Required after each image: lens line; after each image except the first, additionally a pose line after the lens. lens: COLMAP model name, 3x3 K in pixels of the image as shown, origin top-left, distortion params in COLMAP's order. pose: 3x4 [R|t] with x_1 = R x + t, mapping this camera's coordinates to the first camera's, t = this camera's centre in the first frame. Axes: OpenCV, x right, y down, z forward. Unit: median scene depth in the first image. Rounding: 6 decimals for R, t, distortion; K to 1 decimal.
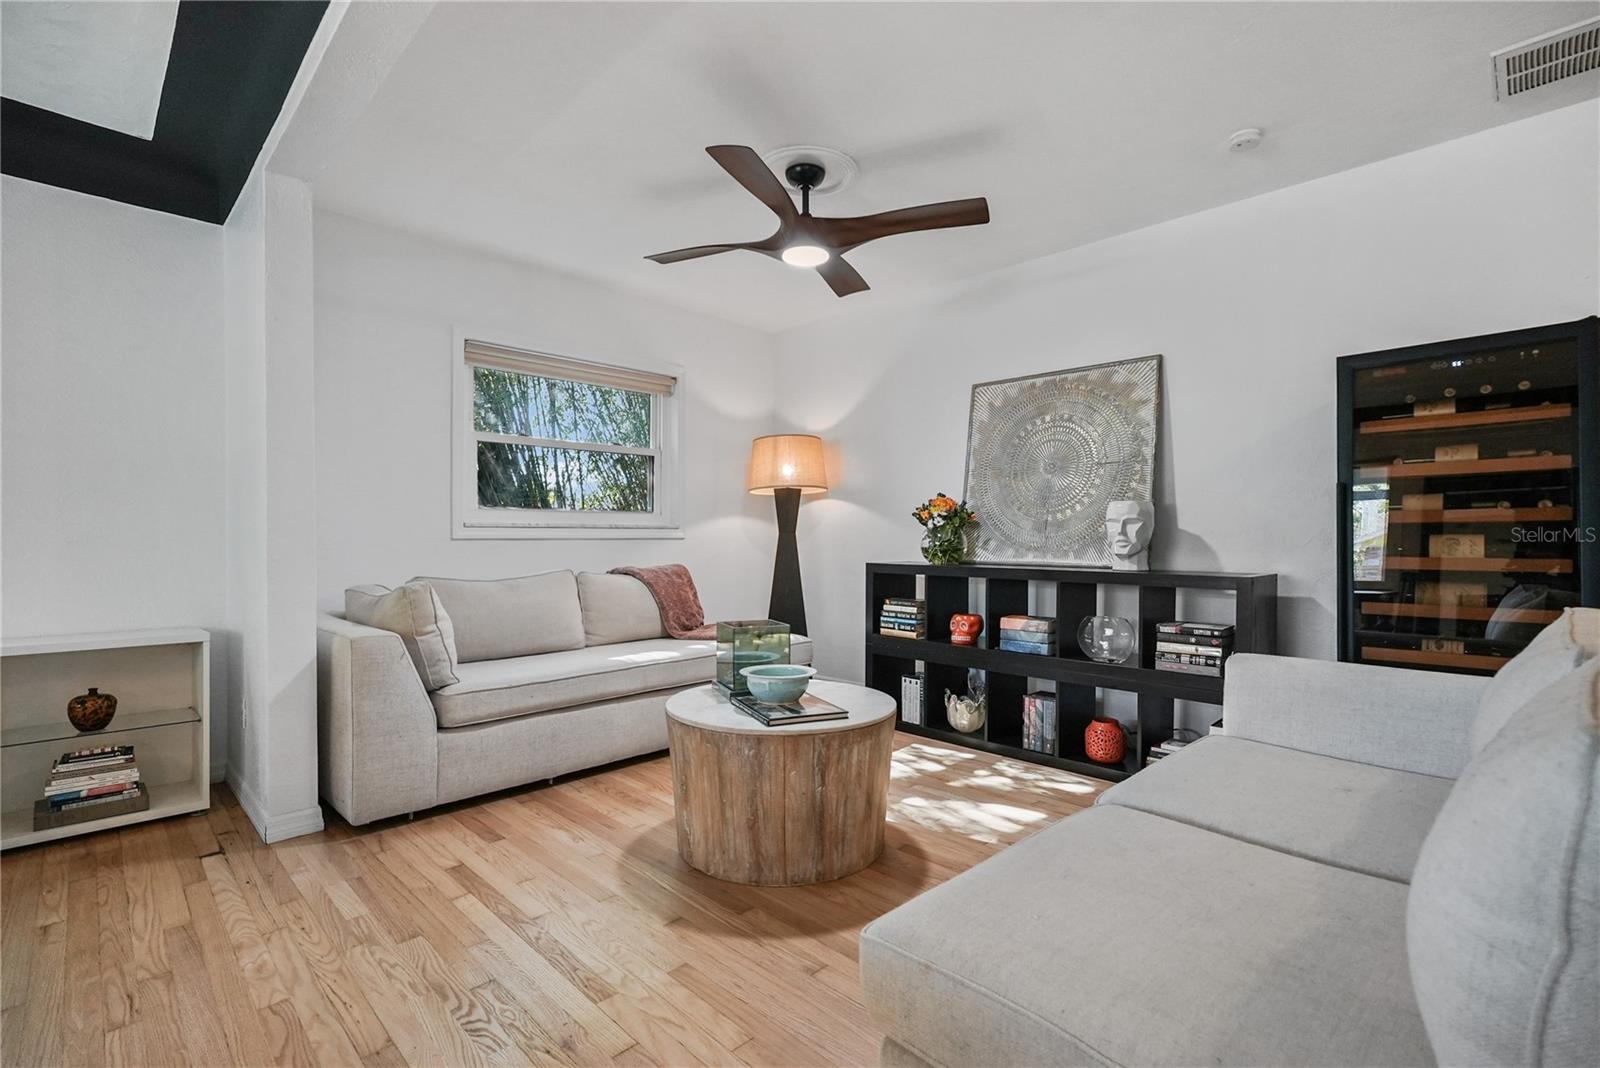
lens RADIAL K [[720.9, 0, 798.4], [0, 720.9, 537.6], [0, 0, 1]] dist [-0.004255, 0.002321]
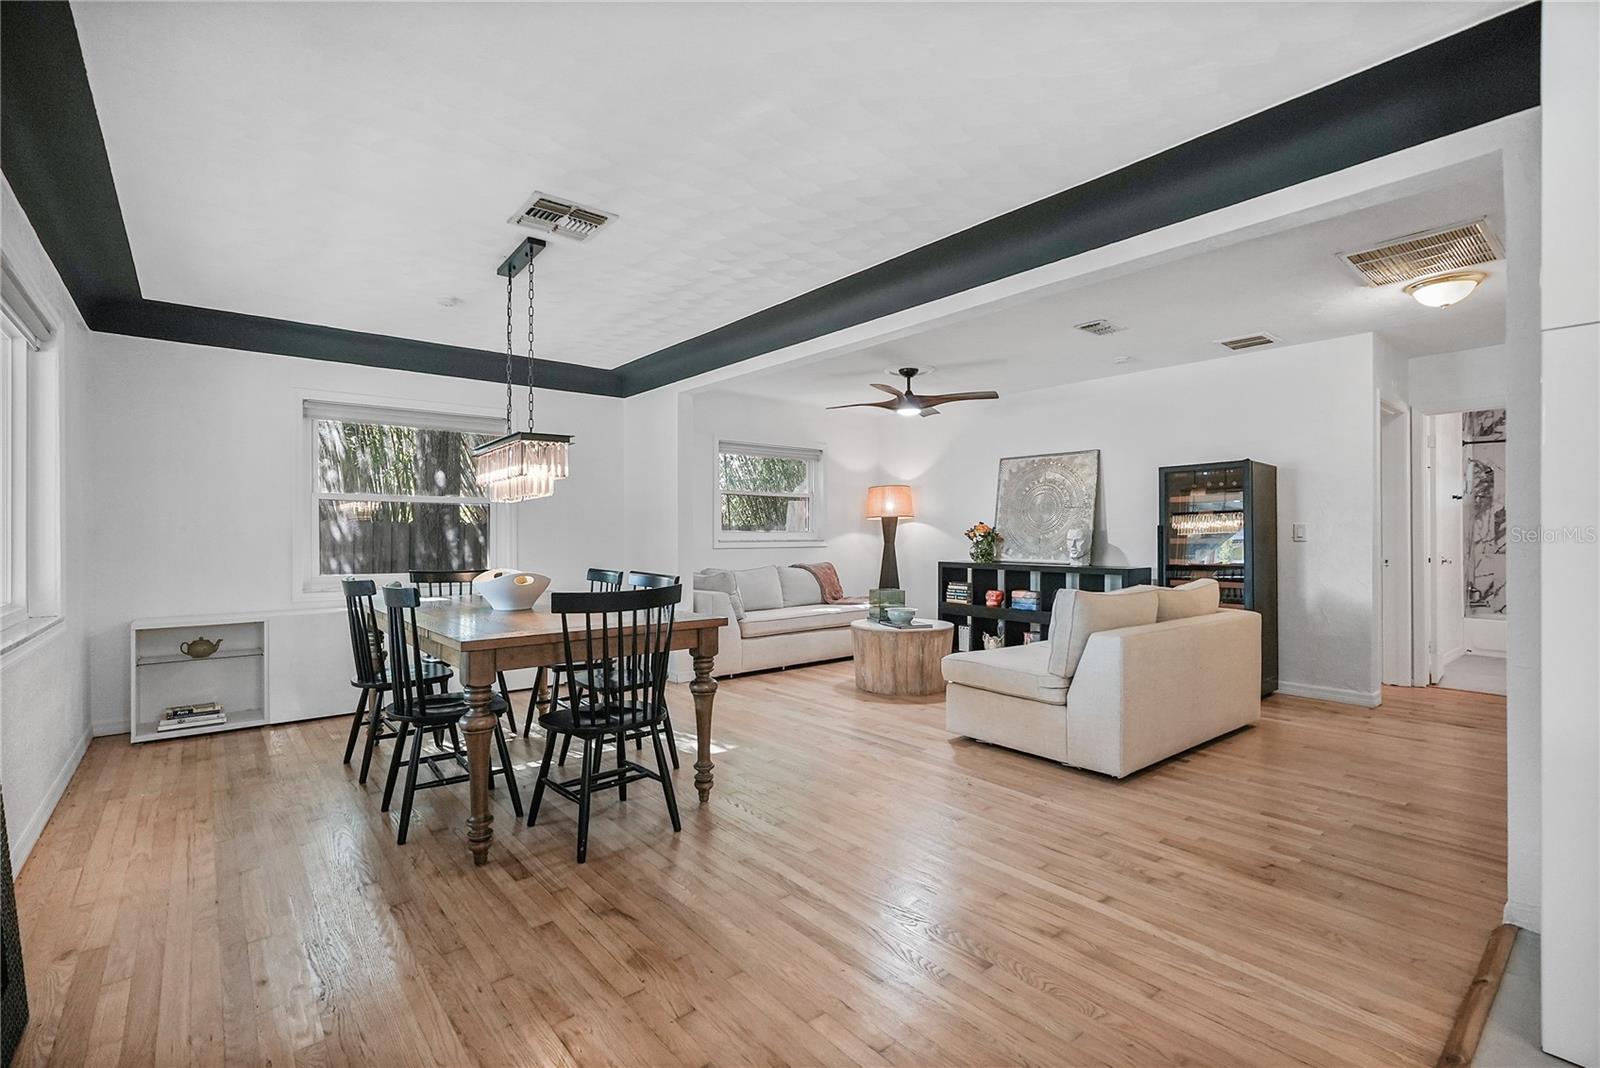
lens RADIAL K [[720.9, 0, 803.2], [0, 720.9, 533.4], [0, 0, 1]] dist [-0.004255, 0.002321]
pose [[0.996578, -0.002976, -0.082598, -0.092482], [0.002841, 0.999994, -0.001747, -0.032769], [0.082603, 0.001506, 0.996581, -0.813024]]
